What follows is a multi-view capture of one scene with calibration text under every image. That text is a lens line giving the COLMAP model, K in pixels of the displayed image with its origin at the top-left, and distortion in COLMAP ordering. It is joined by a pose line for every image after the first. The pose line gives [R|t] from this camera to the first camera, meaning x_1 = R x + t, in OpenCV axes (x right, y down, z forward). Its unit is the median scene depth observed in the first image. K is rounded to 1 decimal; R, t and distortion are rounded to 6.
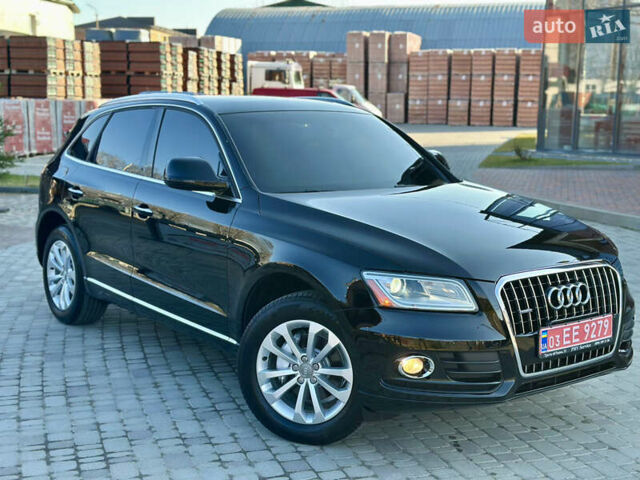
lens RADIAL K [[894.7, 0, 299.1], [0, 894.7, 252.2], [0, 0, 1]] dist [0.133484, 0.000000]
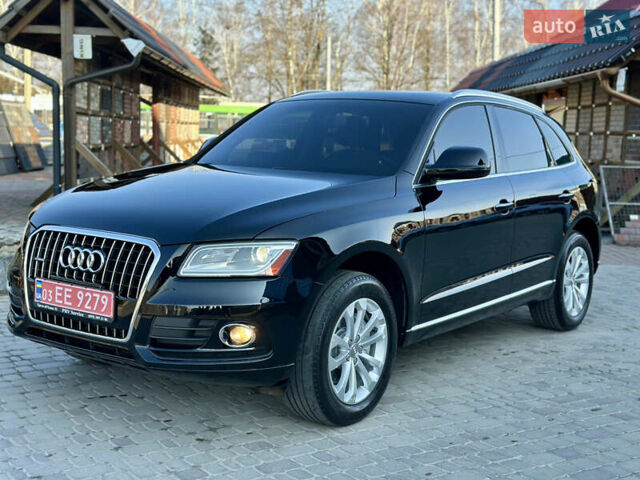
lens RADIAL K [[894.7, 0, 318.1], [0, 894.7, 250.0], [0, 0, 1]] dist [0.133484, 0.000000]
pose [[0.285055, 0.124301, -0.950417, 1.182198], [-0.187808, 0.979579, 0.071786, -0.072574], [0.939932, 0.158033, 0.302578, 0.860575]]
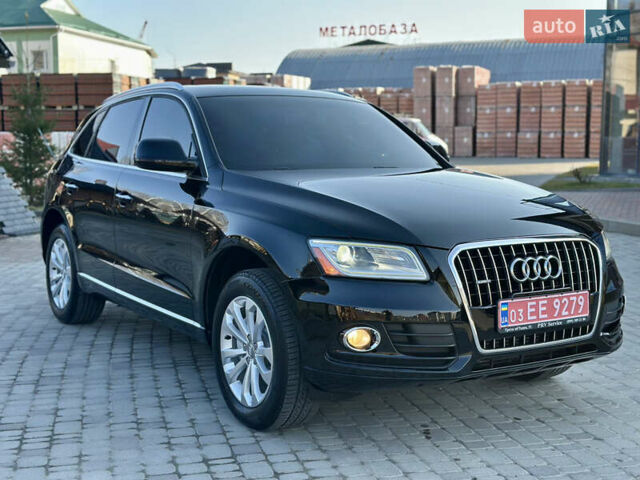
lens RADIAL K [[894.7, 0, 305.6], [0, 894.7, 247.5], [0, 0, 1]] dist [0.133484, 0.000000]
pose [[0.996259, -0.000352, -0.086417, 0.129539], [-0.004428, 0.998470, -0.055110, 0.071797], [0.086304, 0.055286, 0.994734, 0.051214]]
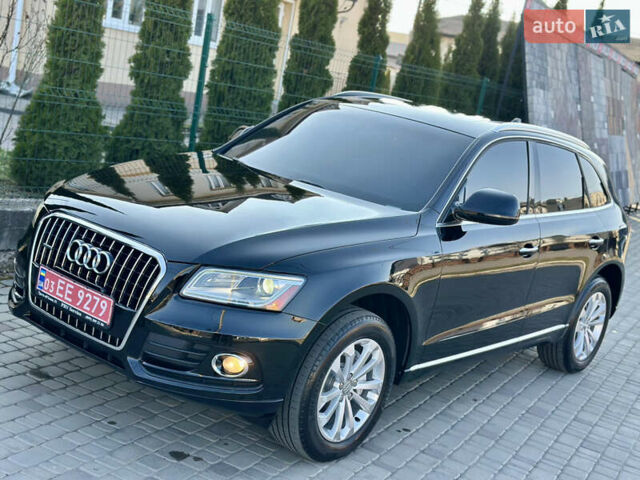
lens RADIAL K [[894.7, 0, 321.3], [0, 894.7, 247.0], [0, 0, 1]] dist [0.133484, 0.000000]
pose [[0.232910, 0.223714, -0.946417, 1.149776], [-0.341615, 0.929983, 0.135759, -0.160786], [0.910523, 0.291691, 0.293026, 0.858662]]
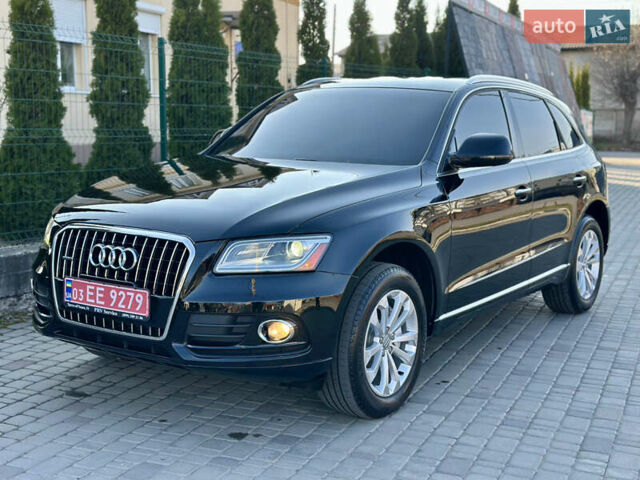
lens RADIAL K [[894.7, 0, 320.0], [0, 894.7, 240.1], [0, 0, 1]] dist [0.133484, 0.000000]
pose [[0.313979, 0.125696, -0.941073, 1.157254], [-0.167837, 0.982936, 0.075290, -0.072362], [0.934477, 0.134307, 0.329718, 0.809228]]
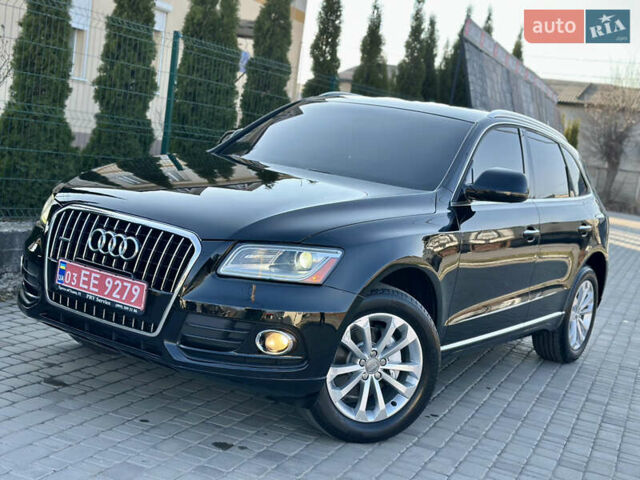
lens RADIAL K [[894.7, 0, 314.9], [0, 894.7, 243.2], [0, 0, 1]] dist [0.133484, 0.000000]
pose [[0.319516, 0.148686, -0.935843, 1.118416], [-0.293436, 0.954592, 0.051479, -0.055661], [0.901002, 0.258161, 0.348637, 0.788568]]
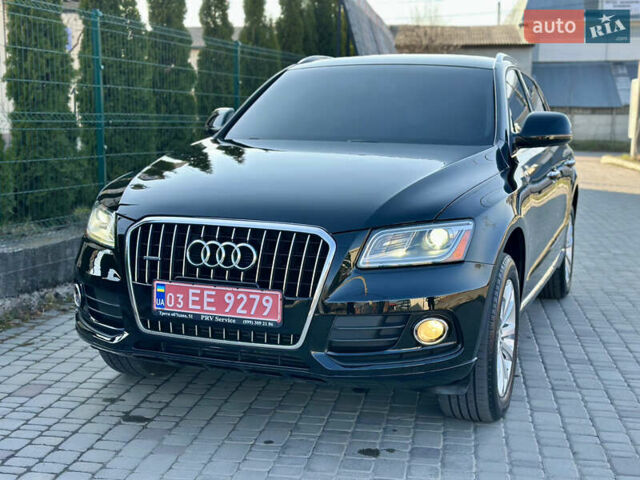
lens RADIAL K [[894.7, 0, 322.0], [0, 894.7, 241.1], [0, 0, 1]] dist [0.133484, 0.000000]
pose [[0.531206, 0.116810, -0.839151, 0.935364], [-0.148586, 0.987944, 0.043463, -0.011763], [0.834112, 0.101598, 0.542158, 0.579487]]
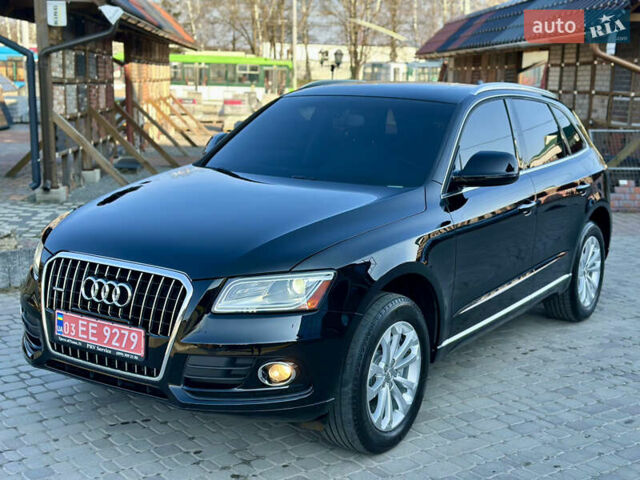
lens RADIAL K [[894.7, 0, 320.9], [0, 894.7, 253.7], [0, 0, 1]] dist [0.133484, 0.000000]
pose [[0.325922, 0.180494, -0.928007, 1.111642], [-0.174015, 0.976288, 0.128769, -0.134081], [0.929244, 0.119519, 0.349602, 0.800150]]
